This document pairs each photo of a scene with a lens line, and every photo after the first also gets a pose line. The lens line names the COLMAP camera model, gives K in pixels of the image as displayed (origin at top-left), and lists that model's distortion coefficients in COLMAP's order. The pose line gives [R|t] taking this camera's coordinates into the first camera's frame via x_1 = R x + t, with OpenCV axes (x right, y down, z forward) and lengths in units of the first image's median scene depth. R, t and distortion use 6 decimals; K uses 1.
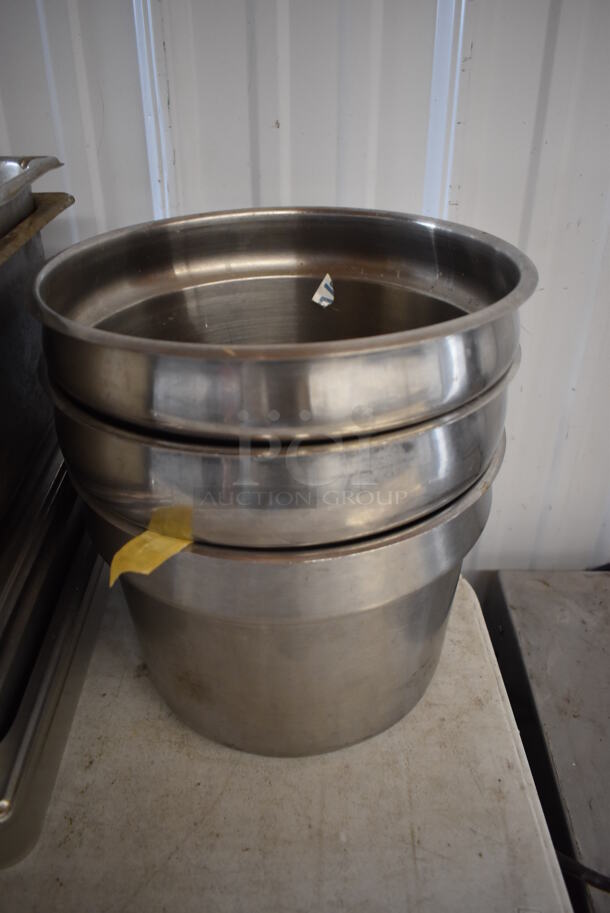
lens RADIAL K [[696.7, 0, 300.0], [0, 696.7, 445.8], [0, 0, 1]] dist [-0.094011, 0.007070]
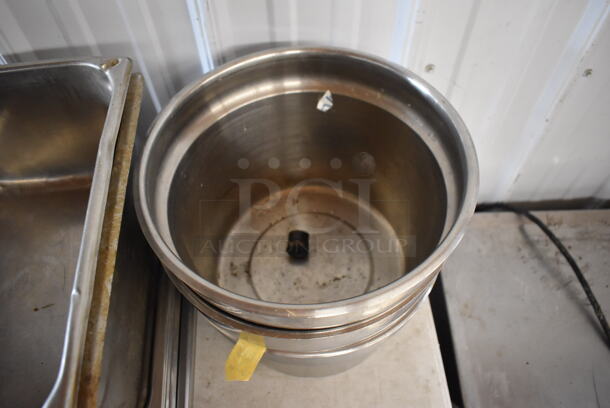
lens RADIAL K [[465.5, 0, 305.0], [0, 465.5, 204.0], [0, 0, 1]] dist [-0.094011, 0.007070]
pose [[0.998035, -0.057932, 0.023857, -0.043386], [0.042527, 0.906038, 0.421055, -0.443598], [-0.046008, -0.419213, 0.906721, 0.053777]]
